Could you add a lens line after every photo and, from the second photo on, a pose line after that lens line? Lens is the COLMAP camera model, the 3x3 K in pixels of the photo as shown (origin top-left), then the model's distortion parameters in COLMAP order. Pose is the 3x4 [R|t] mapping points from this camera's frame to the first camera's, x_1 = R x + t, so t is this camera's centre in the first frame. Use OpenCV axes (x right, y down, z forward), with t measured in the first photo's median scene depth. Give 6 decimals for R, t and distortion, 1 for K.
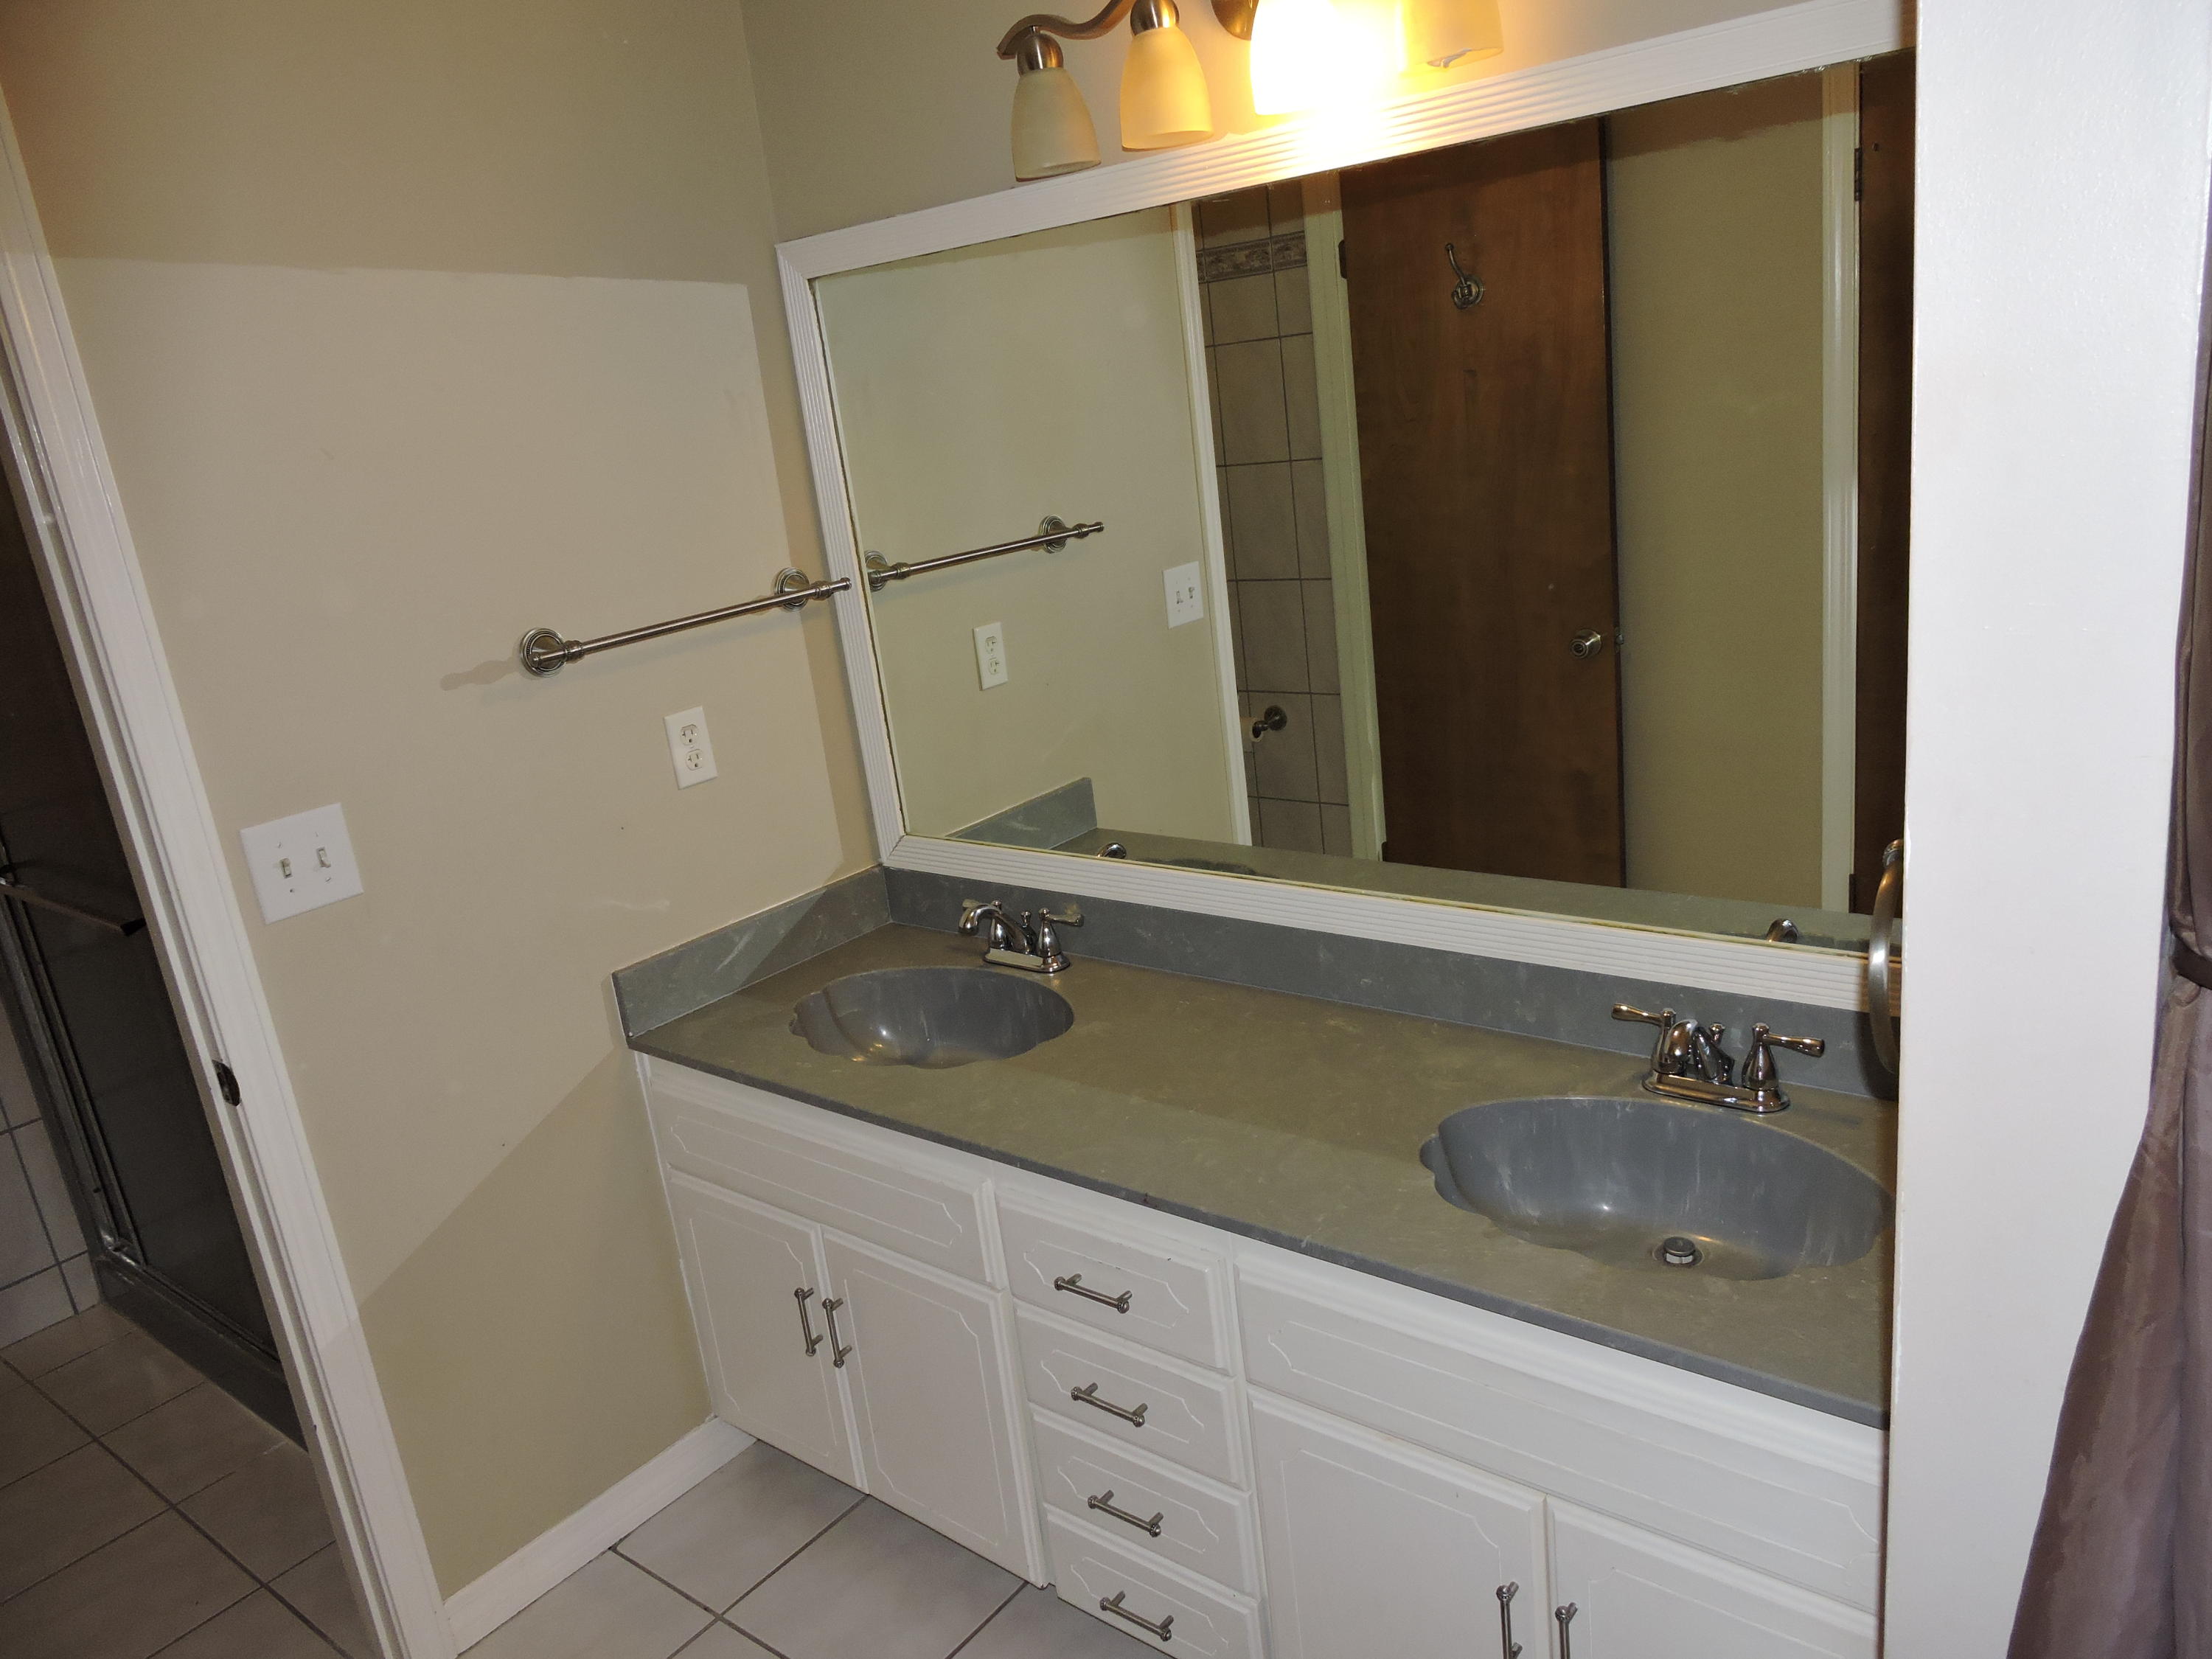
lens RADIAL K [[1577.3, 0, 1107.0], [0, 1577.3, 827.4], [0, 0, 1]] dist [-0.002121, 0.001866]
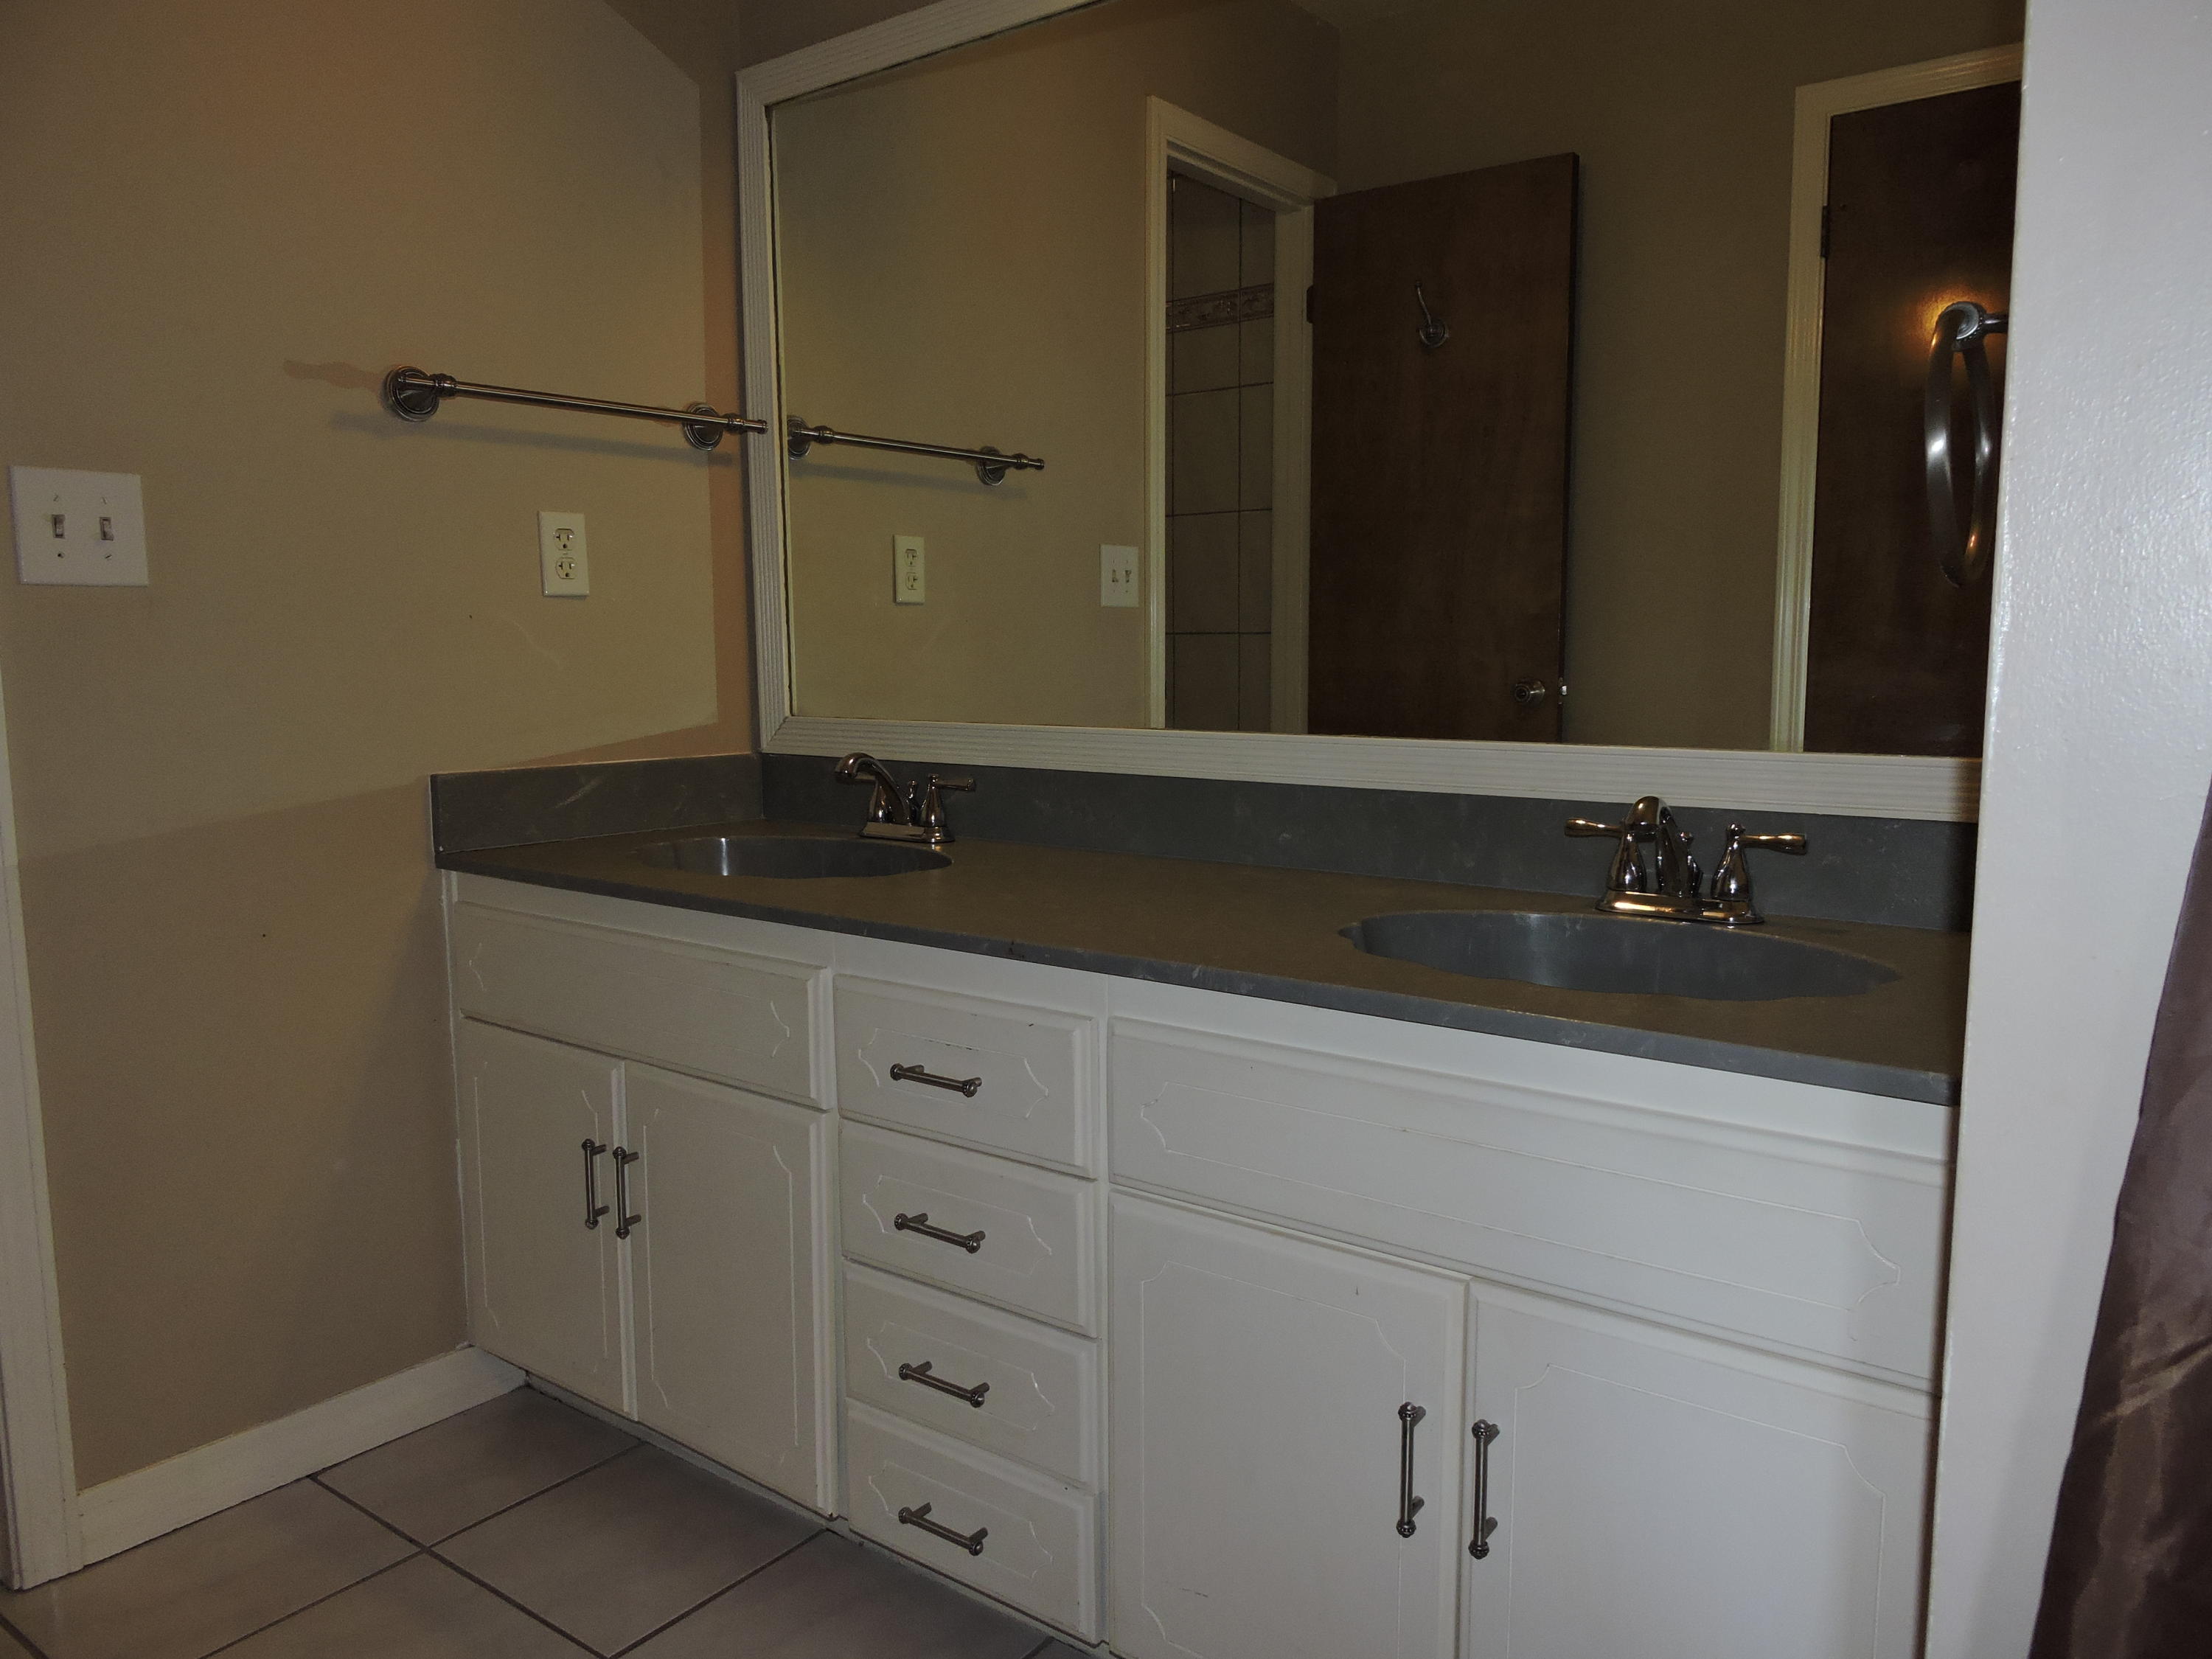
lens RADIAL K [[1577.3, 0, 1107.7], [0, 1577.3, 831.8], [0, 0, 1]] dist [-0.002121, 0.001866]
pose [[0.993169, 0.108578, 0.042724, 0.023750], [-0.100083, 0.980958, -0.166450, 0.223942], [-0.059984, 0.161037, 0.985124, 0.117978]]
